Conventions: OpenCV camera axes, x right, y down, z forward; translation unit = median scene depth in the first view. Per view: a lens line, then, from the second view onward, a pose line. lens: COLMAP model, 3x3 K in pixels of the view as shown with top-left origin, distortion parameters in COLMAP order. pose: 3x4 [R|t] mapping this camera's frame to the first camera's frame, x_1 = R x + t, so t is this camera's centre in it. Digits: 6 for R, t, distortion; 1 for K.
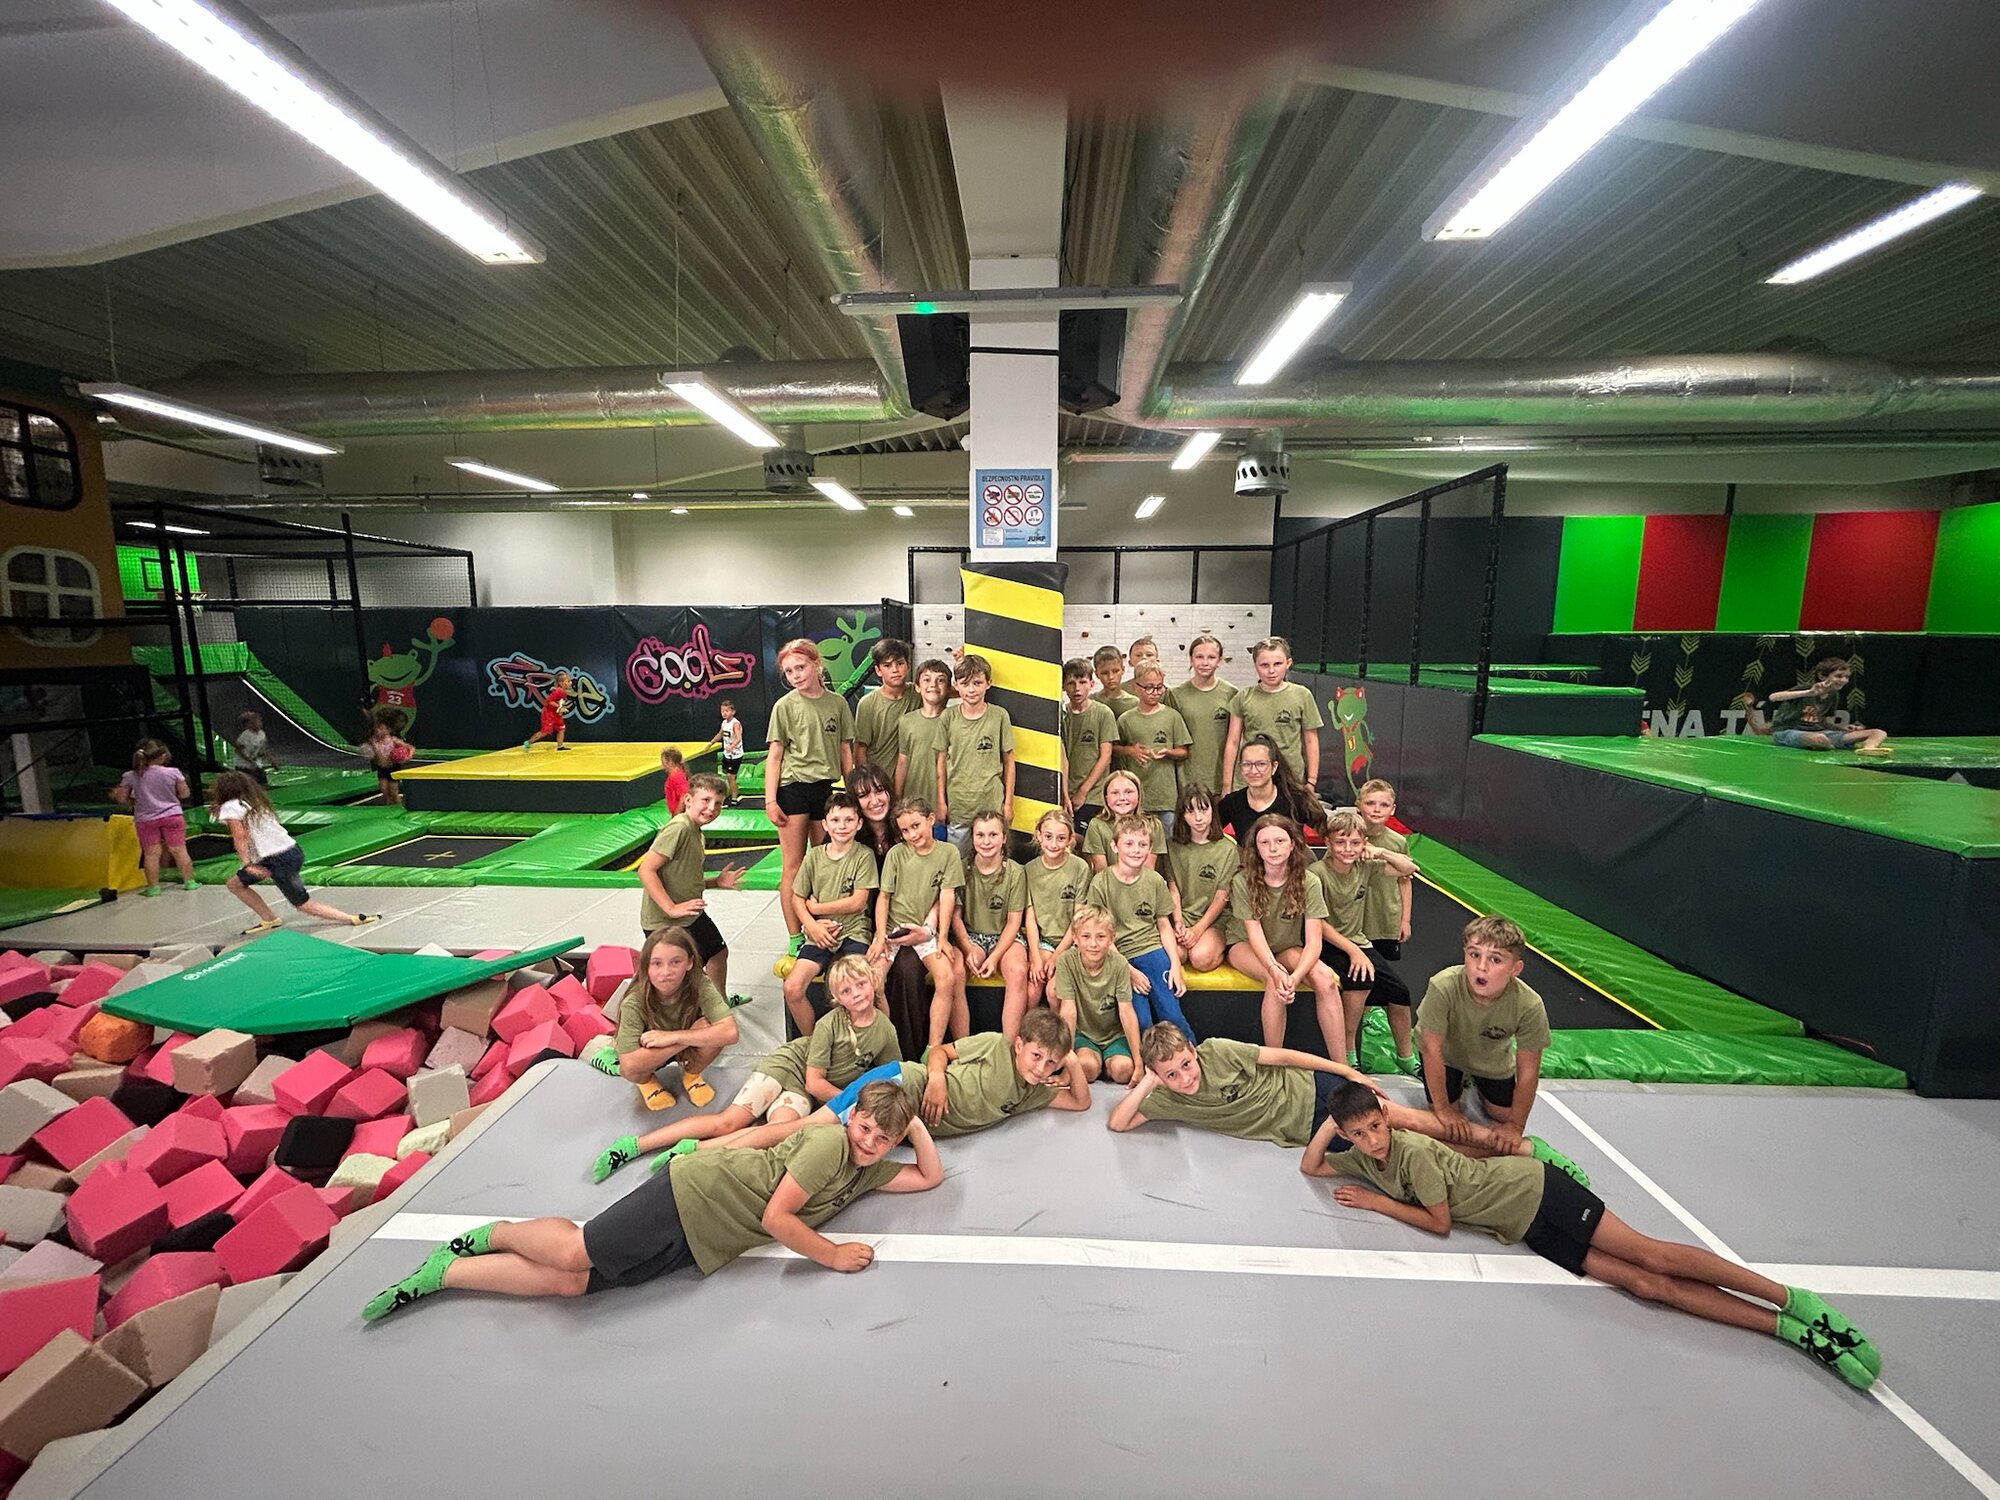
lens RADIAL K [[801.9, 0, 991.3], [0, 801.9, 763.4], [0, 0, 1]] dist [0.002699, 0.000135]
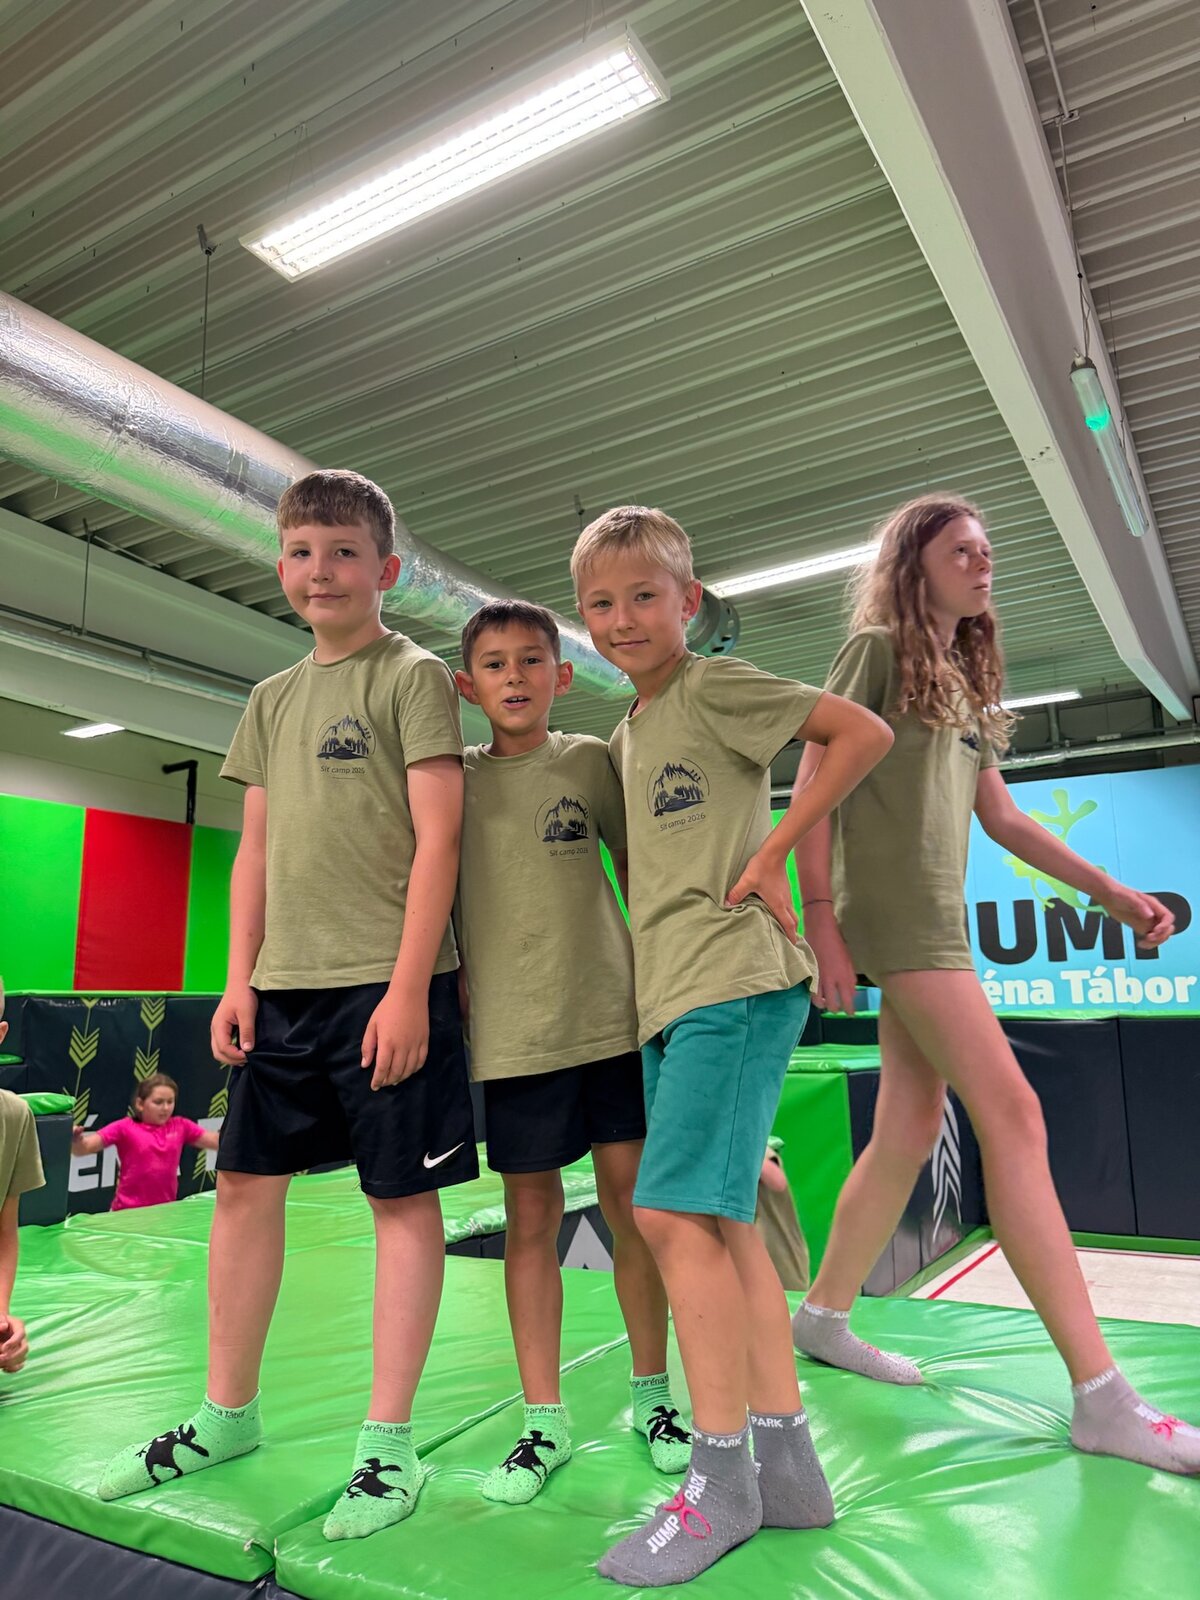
lens RADIAL K [[1116.6, 0, 597.2], [0, 1116.6, 801.0], [0, 0, 1]] dist [0.003603, 0.000532]
pose [[0.466019, 0.167314, 0.868811, 0.254311], [0.137104, 0.956440, -0.257730, -0.035465], [-0.874087, 0.239225, 0.422780, 0.297181]]
